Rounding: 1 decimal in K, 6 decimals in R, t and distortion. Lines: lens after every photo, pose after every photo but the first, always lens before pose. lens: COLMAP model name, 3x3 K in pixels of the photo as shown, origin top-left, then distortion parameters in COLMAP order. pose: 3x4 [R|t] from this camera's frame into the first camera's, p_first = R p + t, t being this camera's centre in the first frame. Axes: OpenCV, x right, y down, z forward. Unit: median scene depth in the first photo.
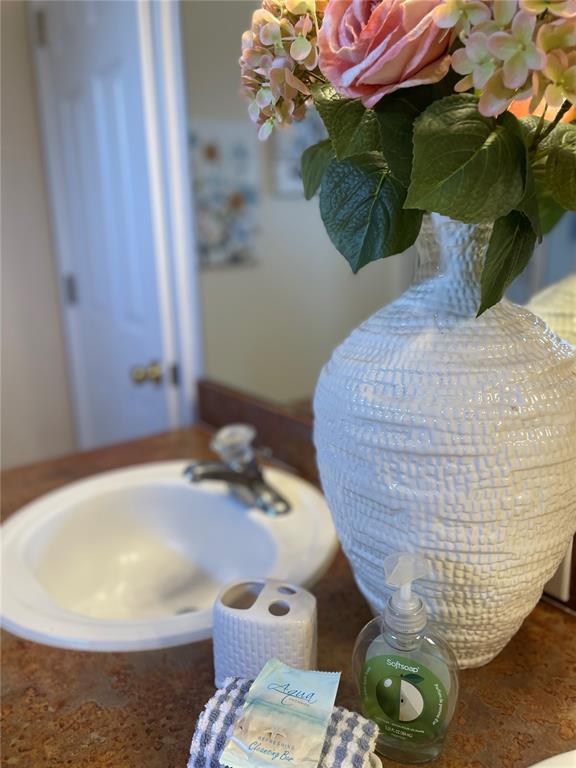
lens RADIAL K [[579.8, 0, 287.2], [0, 579.8, 384.9], [0, 0, 1]] dist [0.010696, 0.001786]
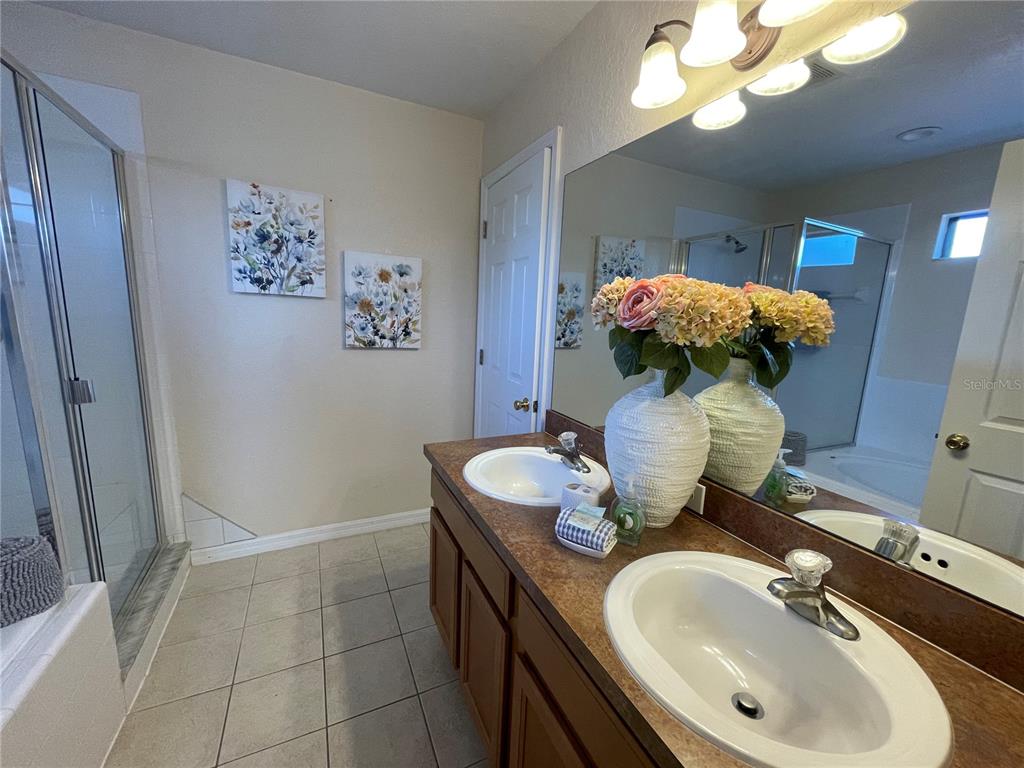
lens RADIAL K [[413.3, 0, 513.0], [0, 413.3, 380.3], [0, 0, 1]] dist [0.000811, 0.000006]
pose [[0.978402, 0.097708, -0.182160, -0.050711], [-0.113995, 0.990160, -0.081173, 0.050505], [0.172436, 0.100185, 0.979913, -1.121804]]
